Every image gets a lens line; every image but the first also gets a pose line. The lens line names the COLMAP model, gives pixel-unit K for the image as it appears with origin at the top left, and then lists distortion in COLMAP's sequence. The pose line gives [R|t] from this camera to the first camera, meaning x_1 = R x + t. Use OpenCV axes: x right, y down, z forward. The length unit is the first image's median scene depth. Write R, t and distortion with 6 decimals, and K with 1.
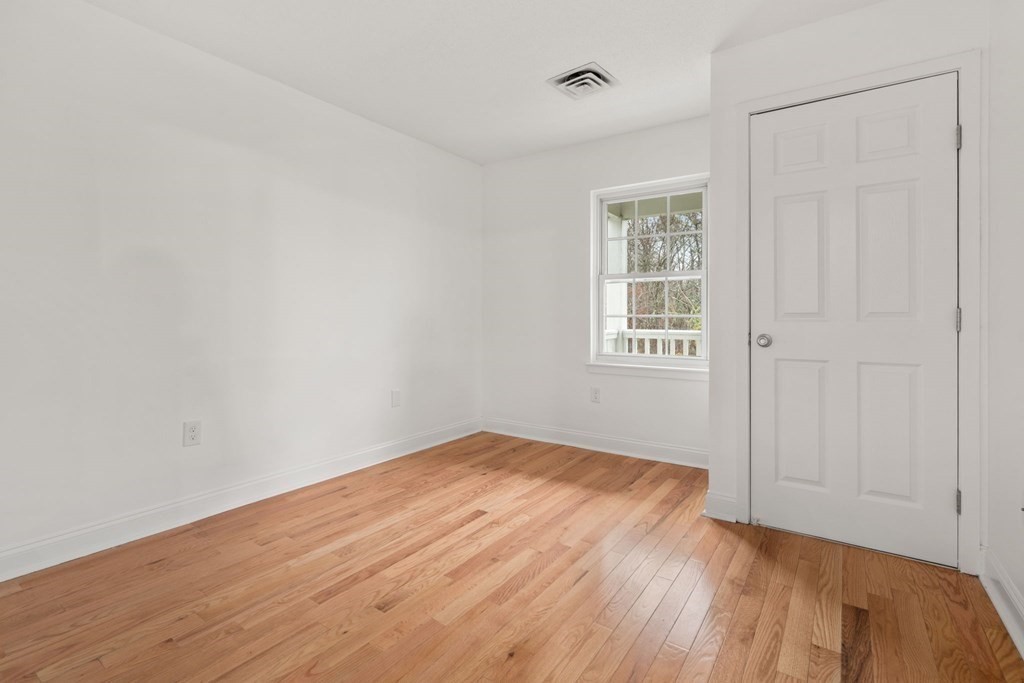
lens RADIAL K [[473.8, 0, 511.9], [0, 473.8, 337.5], [0, 0, 1]] dist [-0.001181, 0.000961]
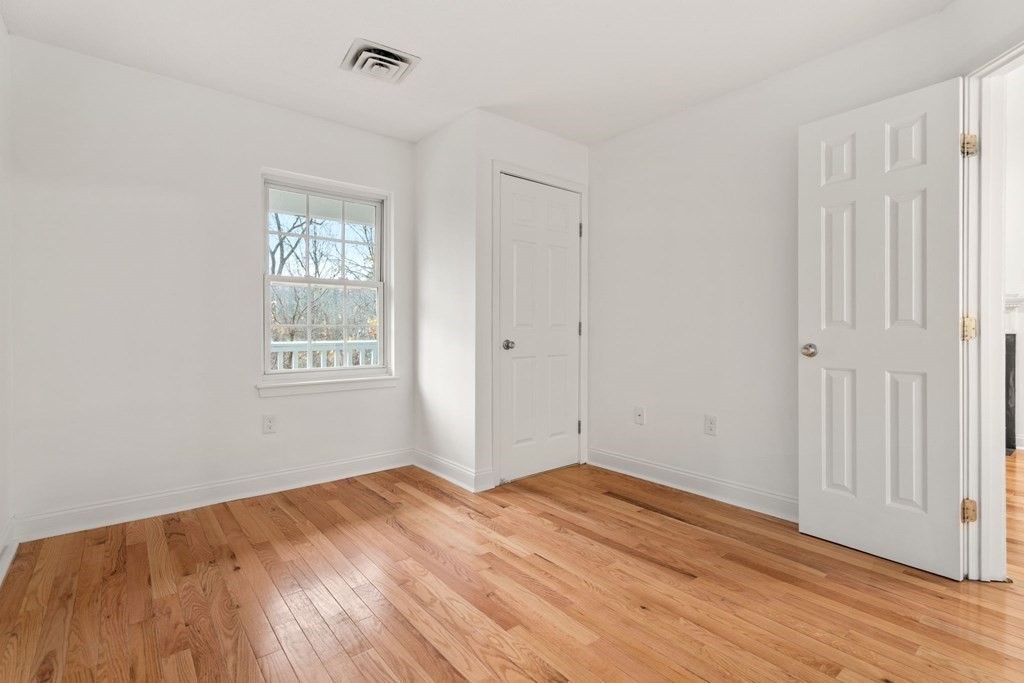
lens RADIAL K [[473.8, 0, 511.9], [0, 473.8, 337.5], [0, 0, 1]] dist [-0.001181, 0.000961]
pose [[0.277540, -0.015614, 0.960587, -0.746275], [0.038064, 0.999262, 0.005245, -0.023234], [-0.959960, 0.035108, 0.277930, 0.577041]]
